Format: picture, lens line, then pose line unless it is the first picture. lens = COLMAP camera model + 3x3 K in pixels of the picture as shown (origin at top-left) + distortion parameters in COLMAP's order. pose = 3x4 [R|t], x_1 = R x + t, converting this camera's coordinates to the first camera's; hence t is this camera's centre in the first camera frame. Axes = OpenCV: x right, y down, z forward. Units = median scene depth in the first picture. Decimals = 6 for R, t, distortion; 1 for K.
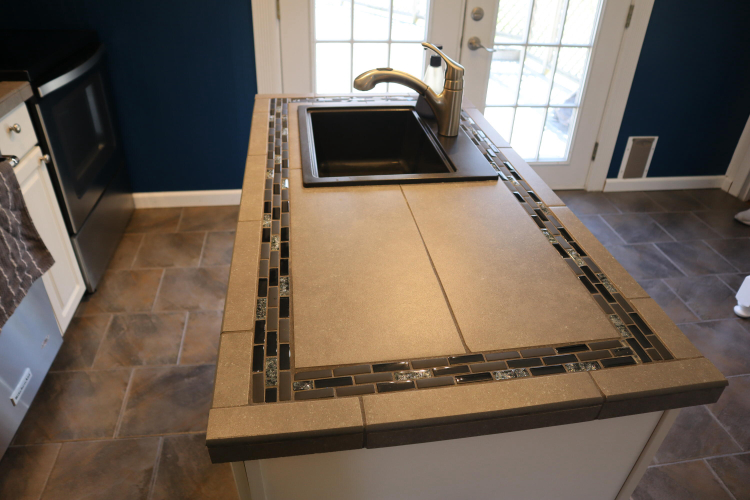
lens RADIAL K [[520.1, 0, 375.0], [0, 520.1, 250.0], [0, 0, 1]] dist [-0.123817, 0.086215]
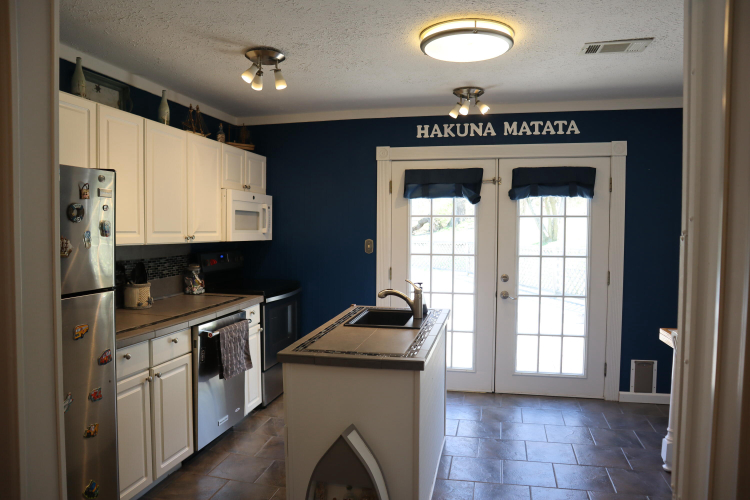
lens RADIAL K [[520.1, 0, 375.0], [0, 520.1, 250.0], [0, 0, 1]] dist [-0.123817, 0.086215]
pose [[0.926328, -0.018873, -0.376245, 0.446603], [-0.173962, 0.864448, -0.471663, 0.333016], [0.334146, 0.502367, 0.797479, -0.549035]]
